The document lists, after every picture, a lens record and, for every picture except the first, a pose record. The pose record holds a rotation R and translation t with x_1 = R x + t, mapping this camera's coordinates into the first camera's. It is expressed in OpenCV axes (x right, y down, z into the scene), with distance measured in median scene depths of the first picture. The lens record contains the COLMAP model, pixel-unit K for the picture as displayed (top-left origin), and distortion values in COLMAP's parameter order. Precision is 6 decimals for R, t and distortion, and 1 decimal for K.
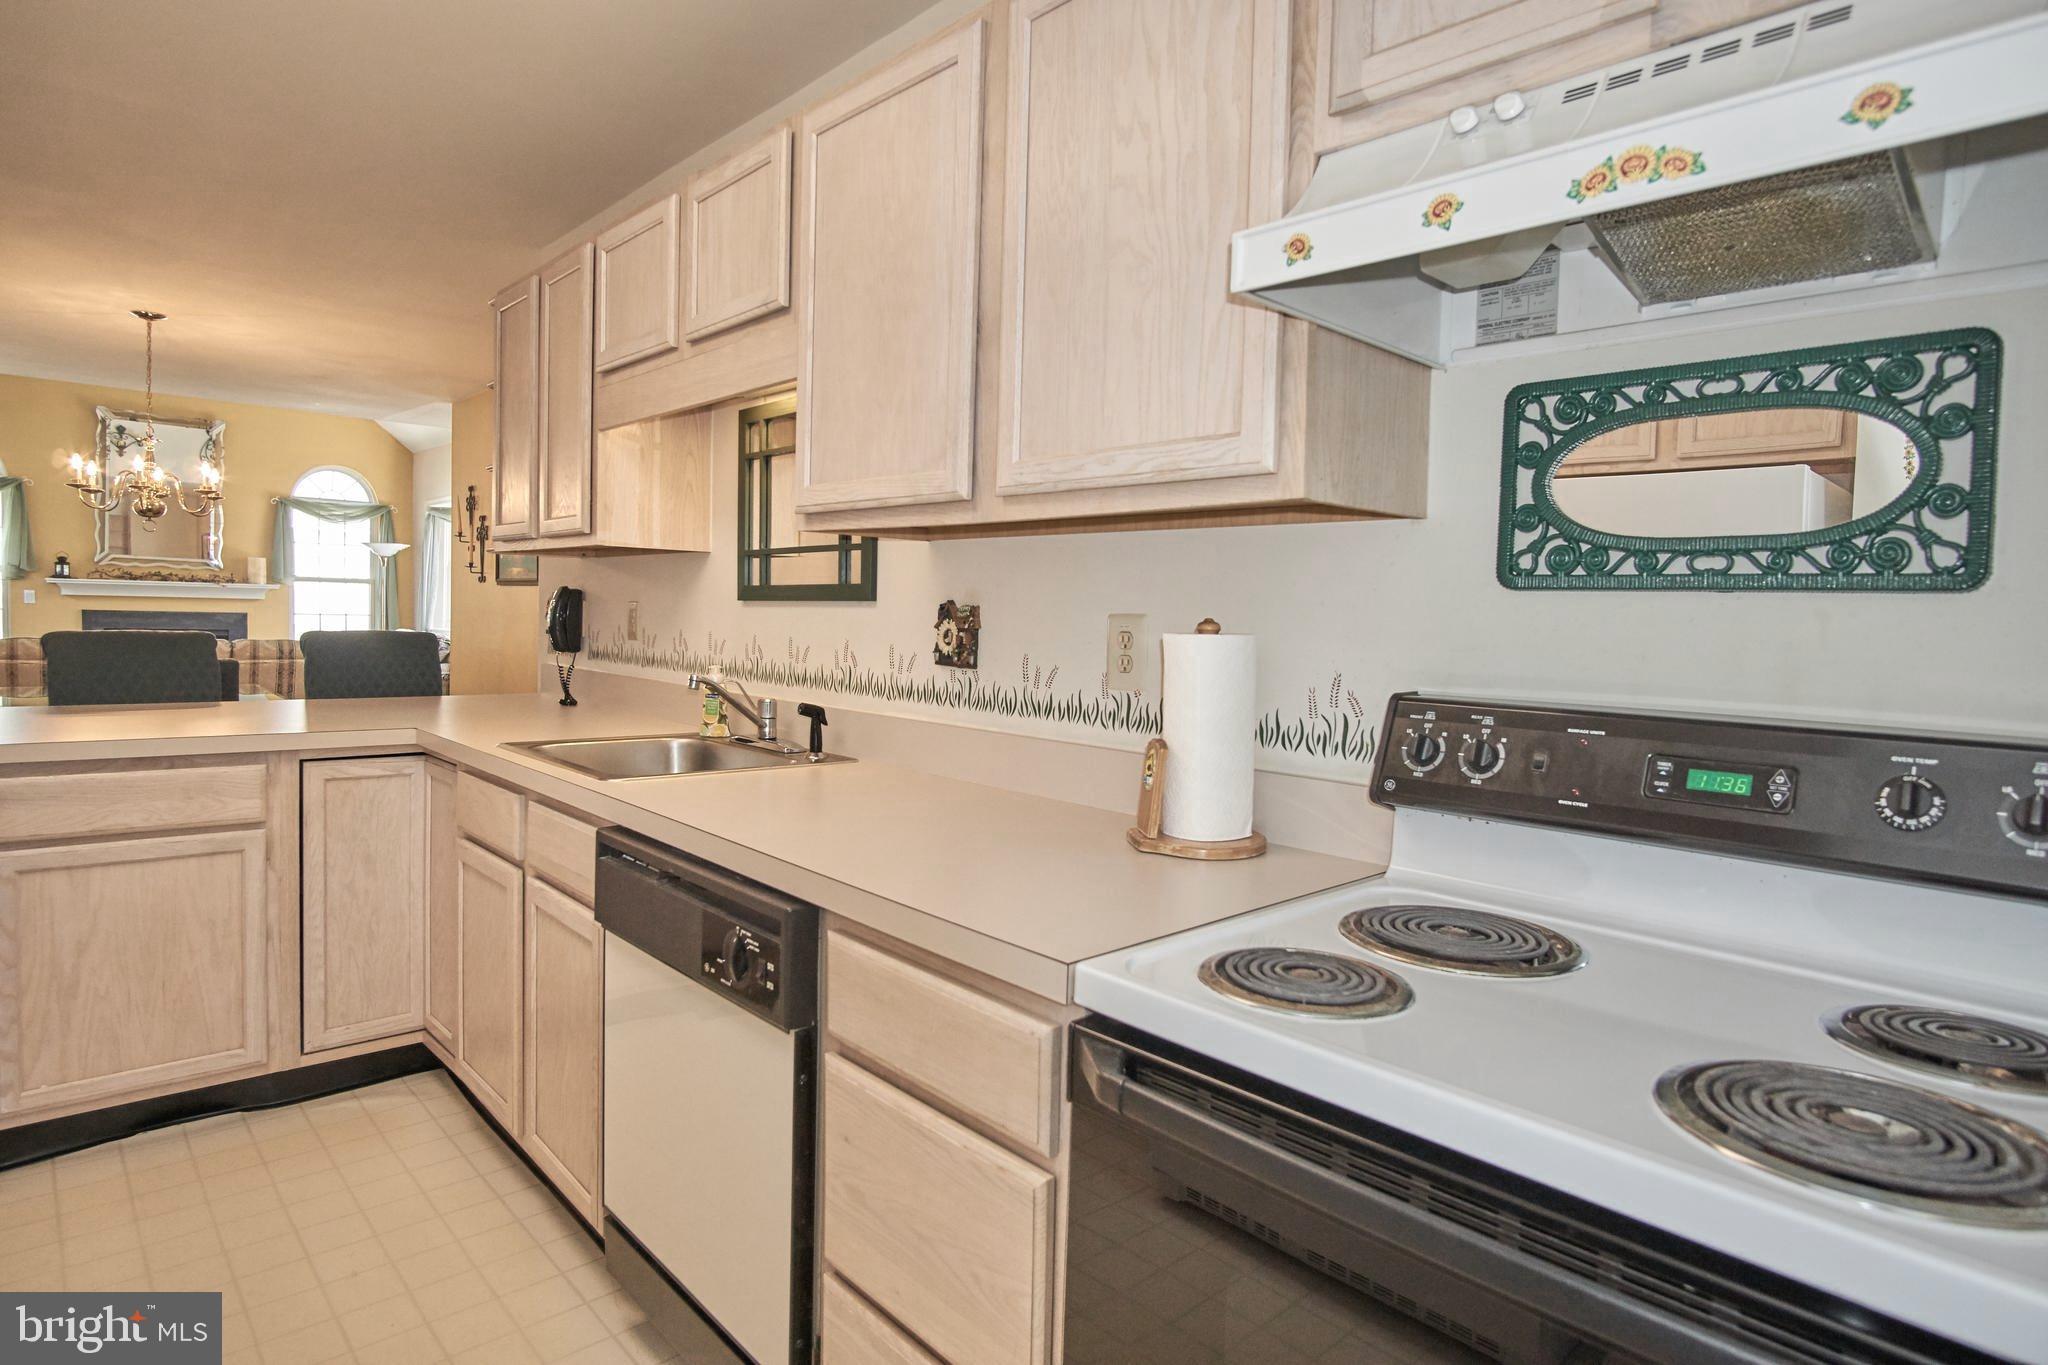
lens RADIAL K [[1097.7, 0, 1019.9], [0, 1097.7, 667.0], [0, 0, 1]] dist [-0.034679, 0.010792]
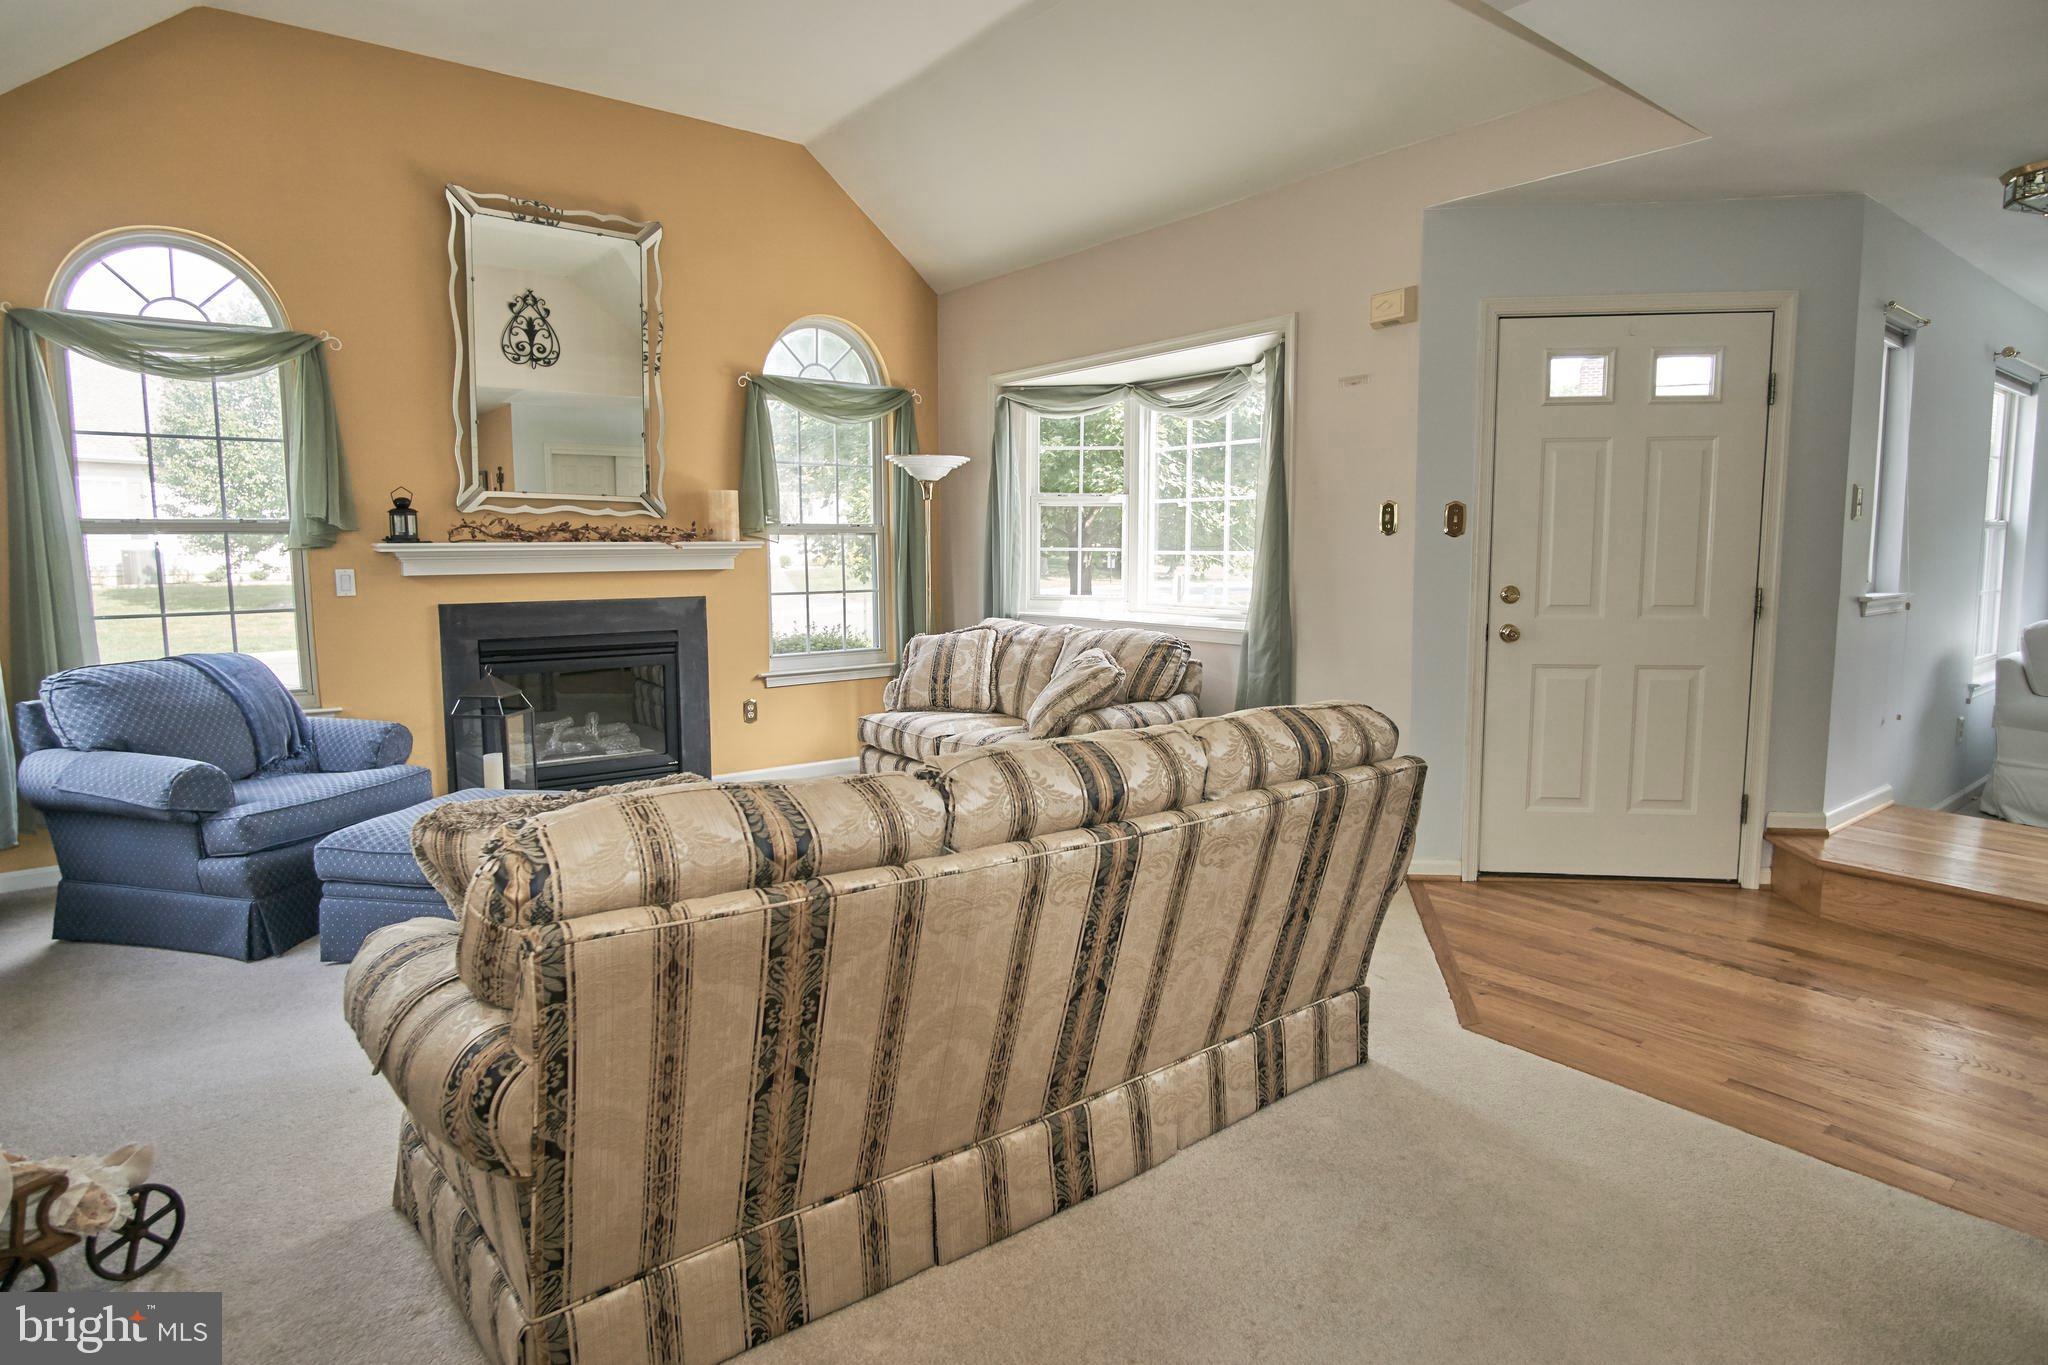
lens RADIAL K [[1097.7, 0, 1019.9], [0, 1097.7, 667.0], [0, 0, 1]] dist [-0.034679, 0.010792]
pose [[0.995687, -0.024087, -0.089594, -0.527925], [0.029248, 0.997960, 0.056754, -0.042534], [0.088044, -0.059130, 0.994360, 0.490439]]
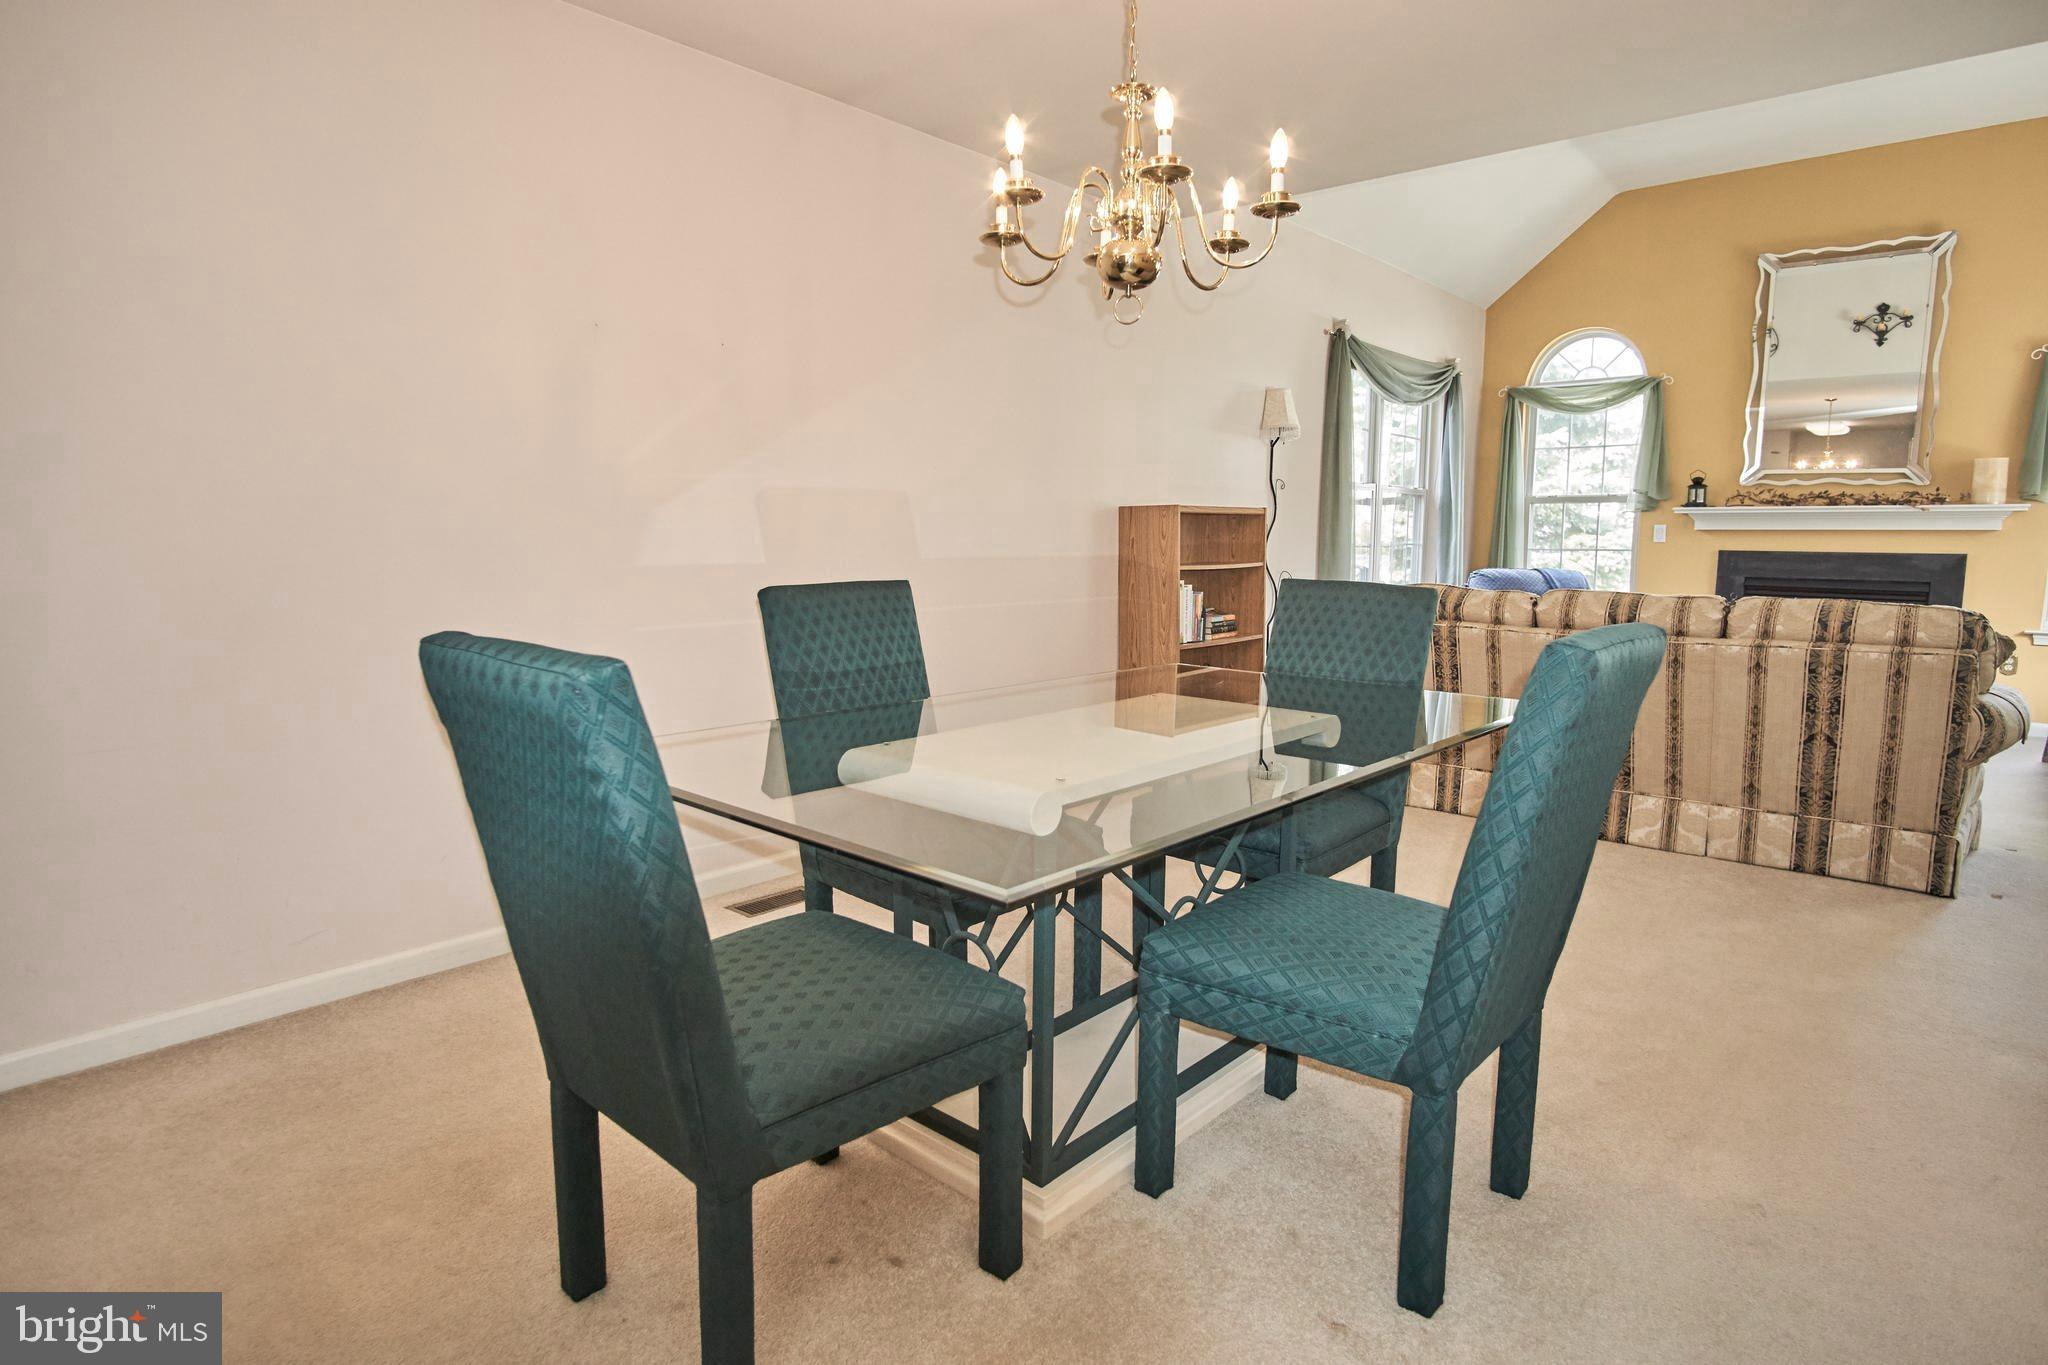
lens RADIAL K [[1097.7, 0, 1019.9], [0, 1097.7, 667.0], [0, 0, 1]] dist [-0.034679, 0.010792]
pose [[0.093379, 0.101714, -0.990421, -0.177502], [-0.038233, 0.994401, 0.098518, -0.027414], [0.994896, 0.028667, 0.096745, 0.439367]]
